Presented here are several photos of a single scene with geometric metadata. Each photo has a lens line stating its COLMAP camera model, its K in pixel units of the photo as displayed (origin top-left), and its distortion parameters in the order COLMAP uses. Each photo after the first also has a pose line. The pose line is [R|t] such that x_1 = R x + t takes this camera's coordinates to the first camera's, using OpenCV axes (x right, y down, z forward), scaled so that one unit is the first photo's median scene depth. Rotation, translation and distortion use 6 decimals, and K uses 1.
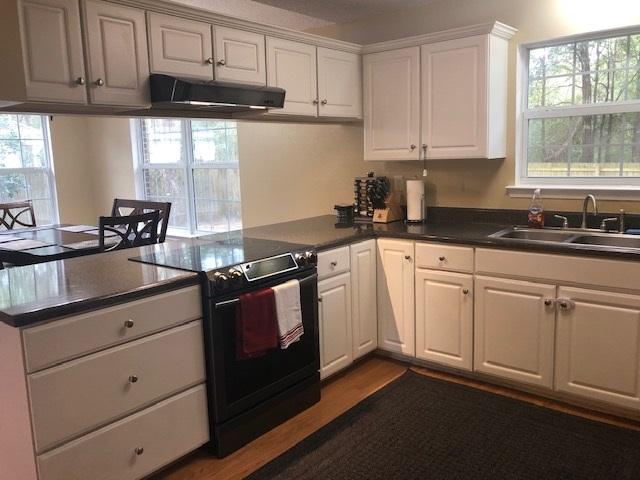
lens RADIAL K [[529.9, 0, 315.6], [0, 529.9, 234.6], [0, 0, 1]] dist [0.037976, -0.033970]
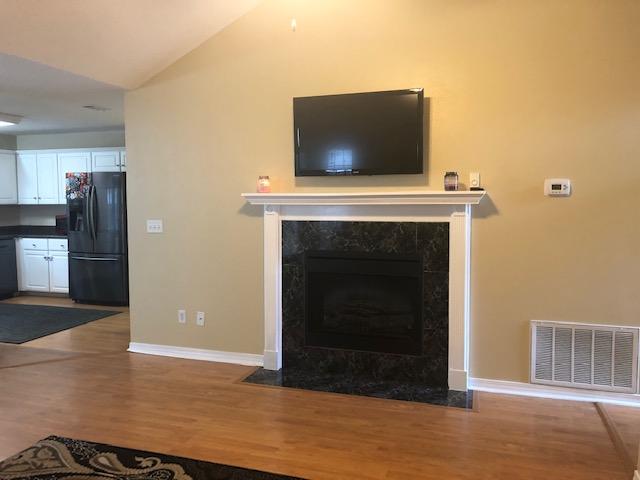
lens RADIAL K [[529.9, 0, 313.8], [0, 529.9, 237.4], [0, 0, 1]] dist [0.037976, -0.033970]
pose [[-0.364564, -0.029424, 0.930713, -1.519853], [0.154399, 0.983755, 0.091579, 0.009395], [-0.918289, 0.177088, -0.354099, 0.314502]]
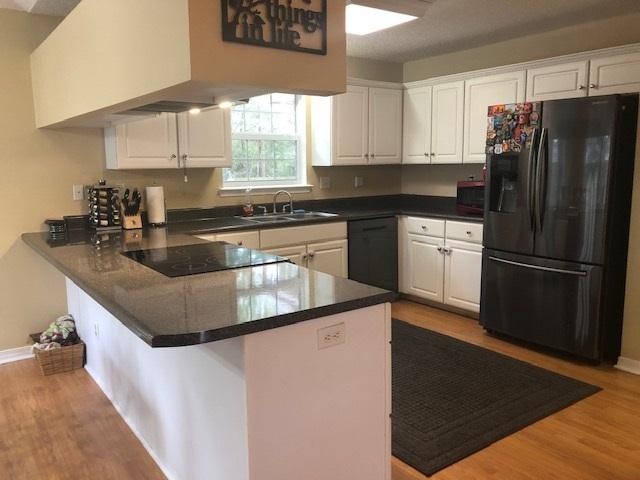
lens RADIAL K [[529.9, 0, 320.0], [0, 529.9, 239.3], [0, 0, 1]] dist [0.037976, -0.033970]
pose [[0.232404, -0.109699, 0.966413, -0.868157], [0.148306, 0.985997, 0.076257, -0.030216], [-0.961246, 0.125603, 0.245419, 0.445300]]
